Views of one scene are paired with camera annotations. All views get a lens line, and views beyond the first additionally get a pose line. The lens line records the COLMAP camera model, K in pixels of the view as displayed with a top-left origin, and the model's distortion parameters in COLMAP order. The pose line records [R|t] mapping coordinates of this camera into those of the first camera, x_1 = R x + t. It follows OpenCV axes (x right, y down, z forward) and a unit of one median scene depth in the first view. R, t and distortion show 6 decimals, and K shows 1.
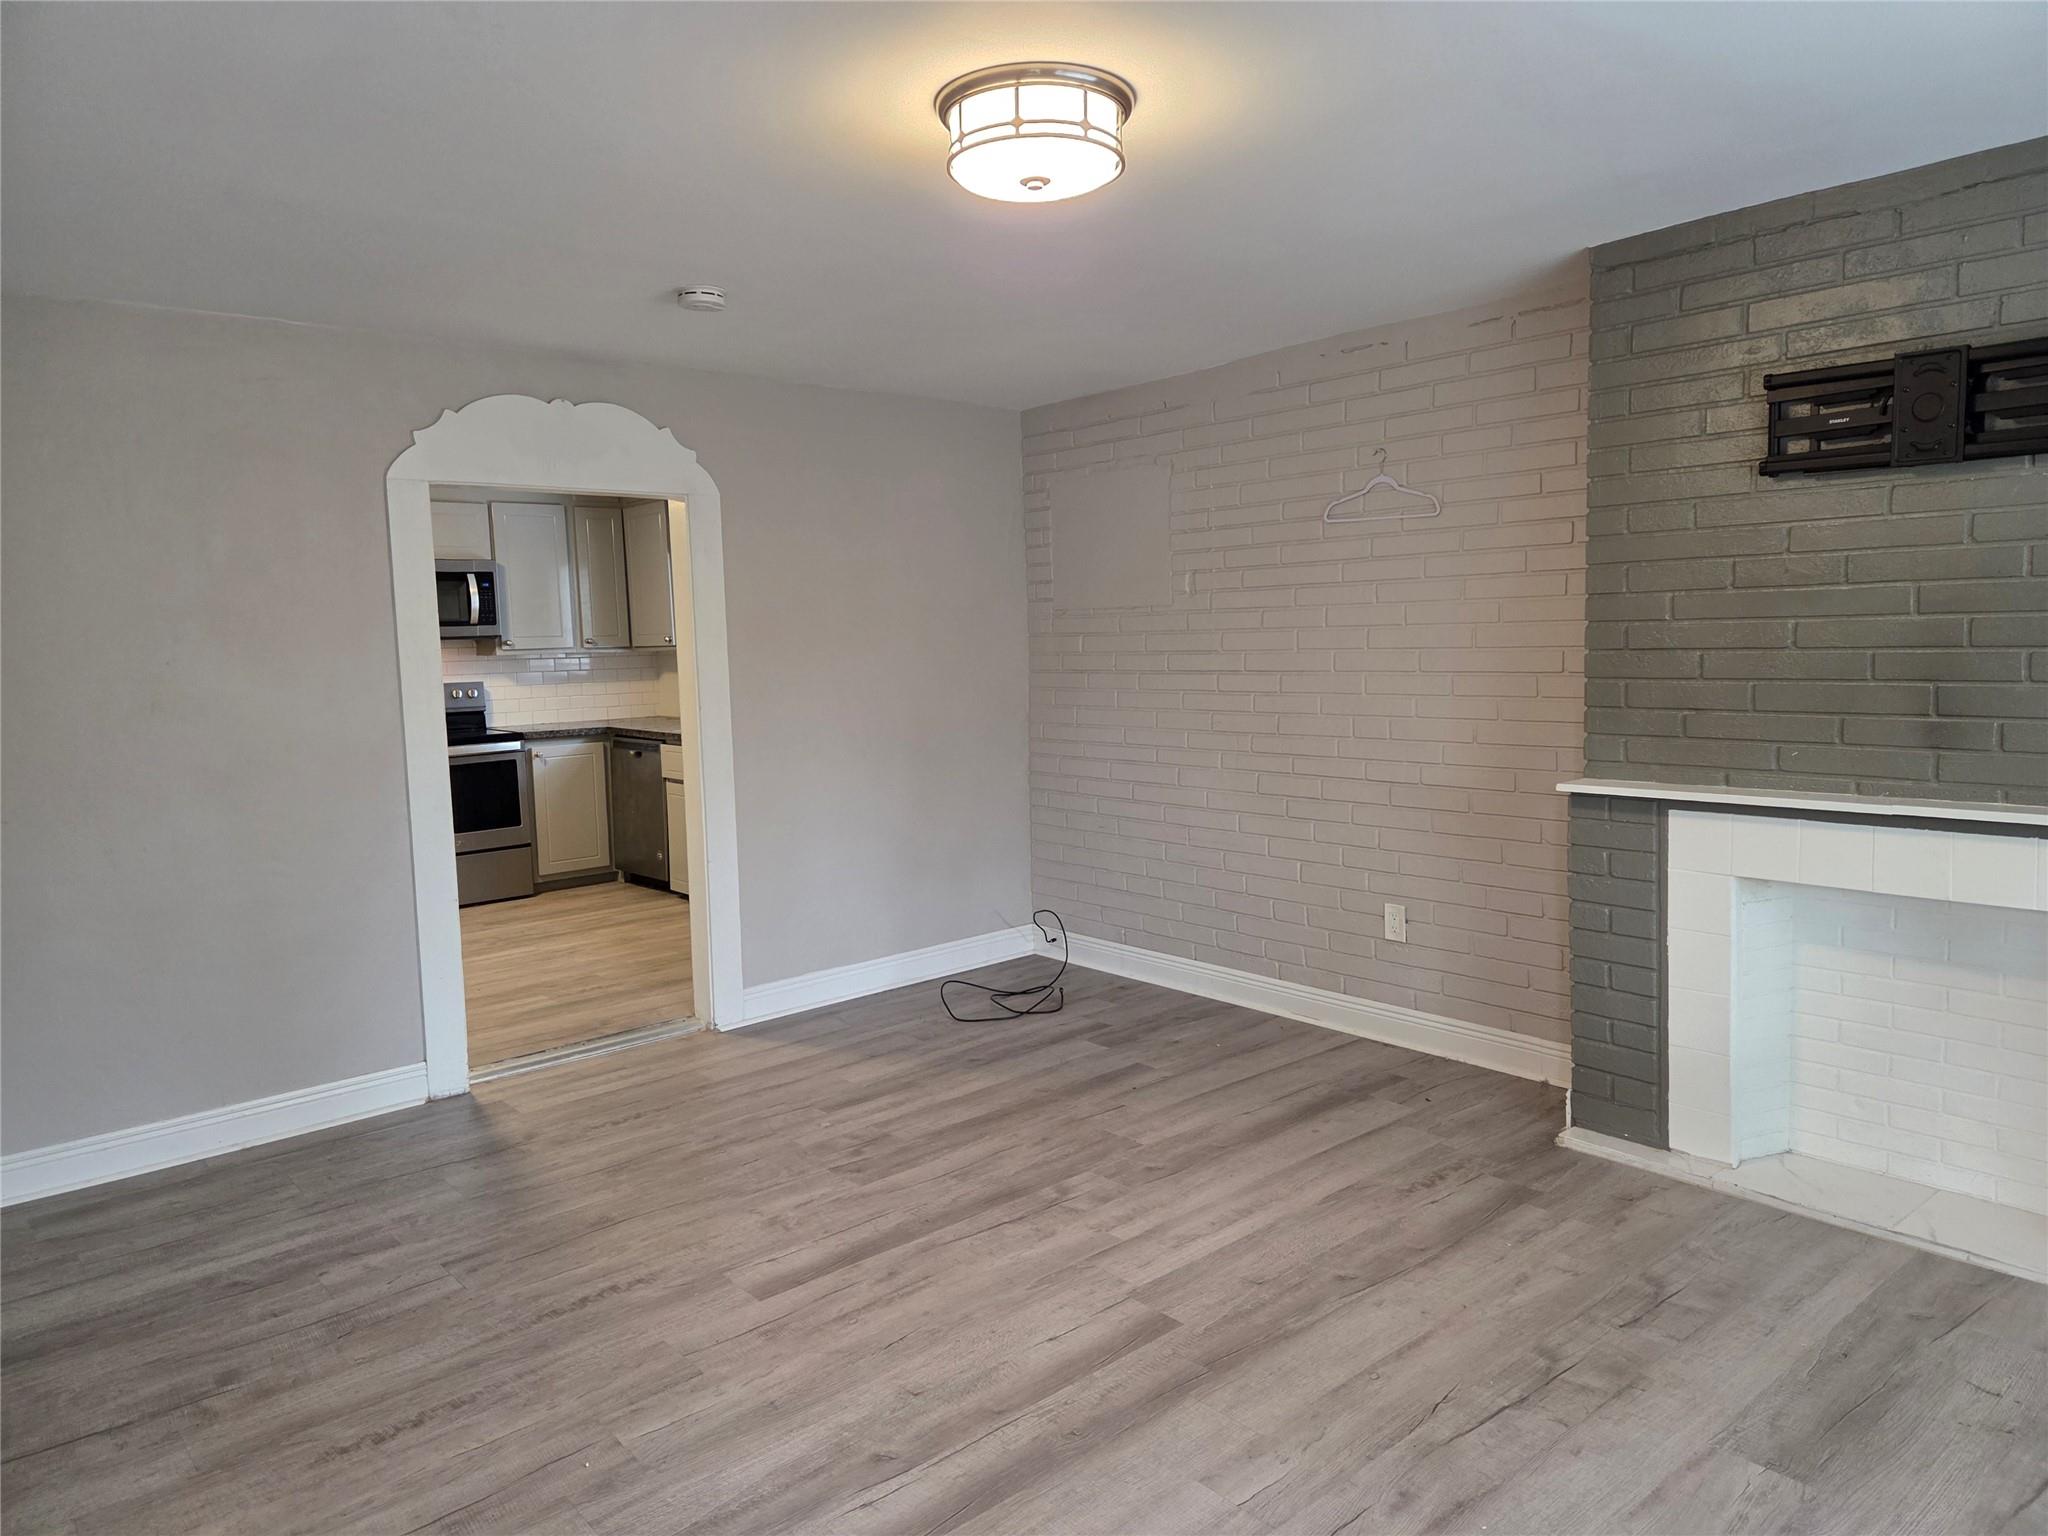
lens RADIAL K [[1350.4, 0, 1034.9], [0, 1350.4, 756.1], [0, 0, 1]] dist [0.086002, -0.070915]
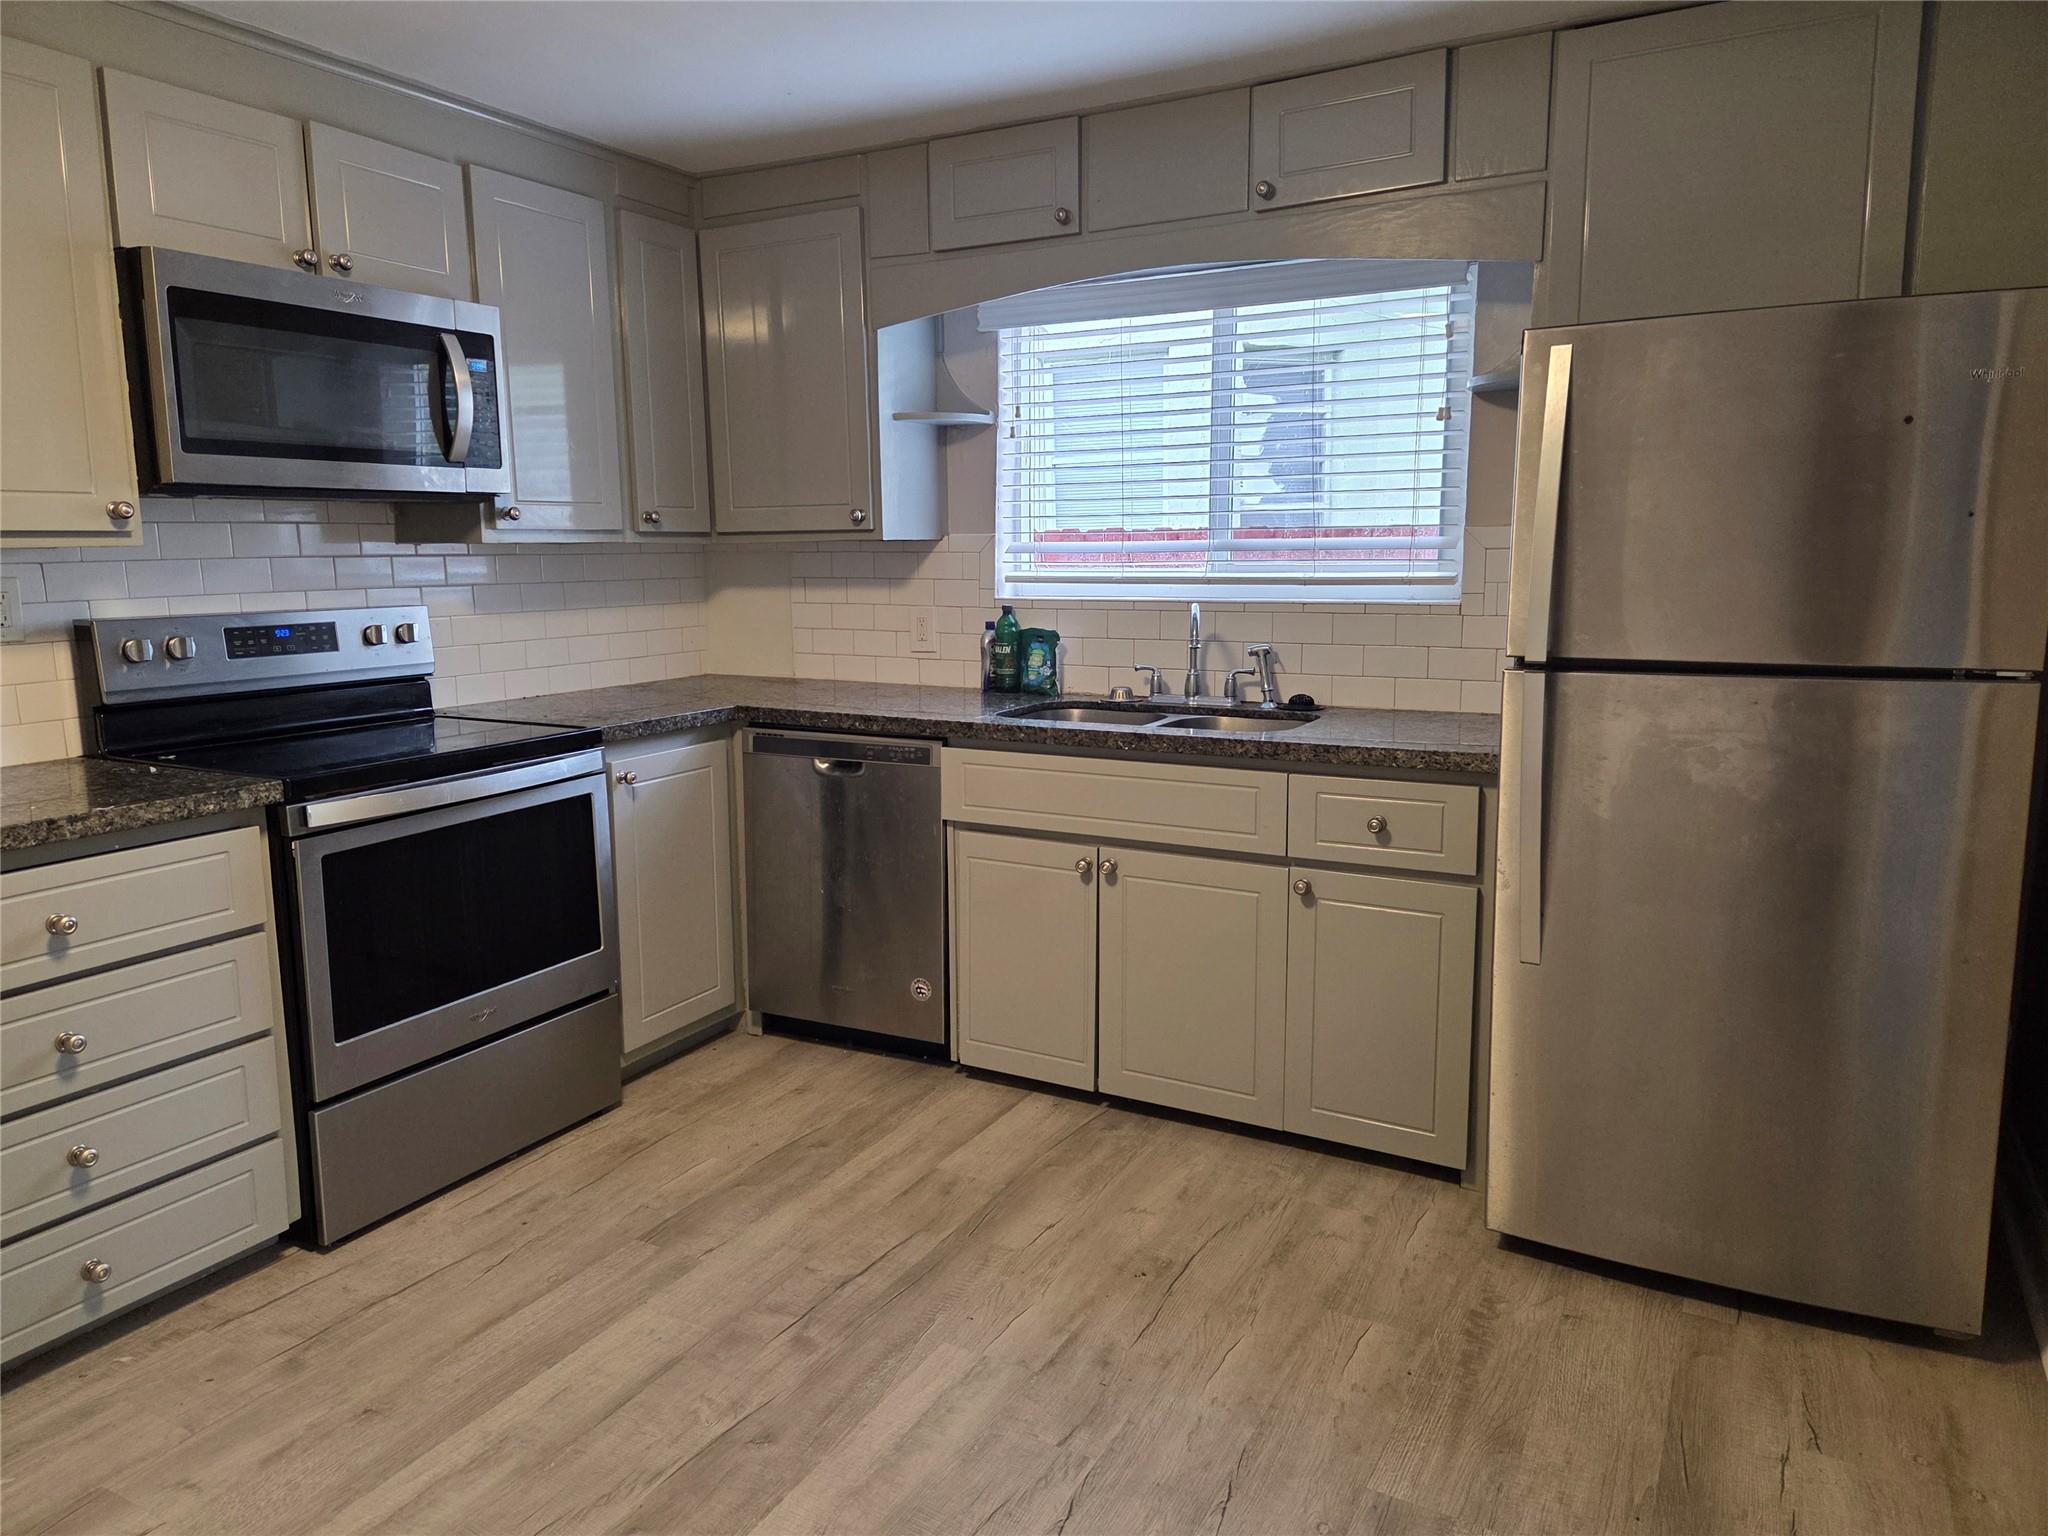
lens RADIAL K [[1366.9, 0, 1019.3], [0, 1366.9, 754.8], [0, 0, 1]] dist [0.078855, -0.067750]
pose [[0.938937, -0.033605, 0.342444, -0.787068], [0.015513, 0.998342, 0.055435, -0.060502], [-0.343739, -0.046737, 0.937901, 1.102976]]
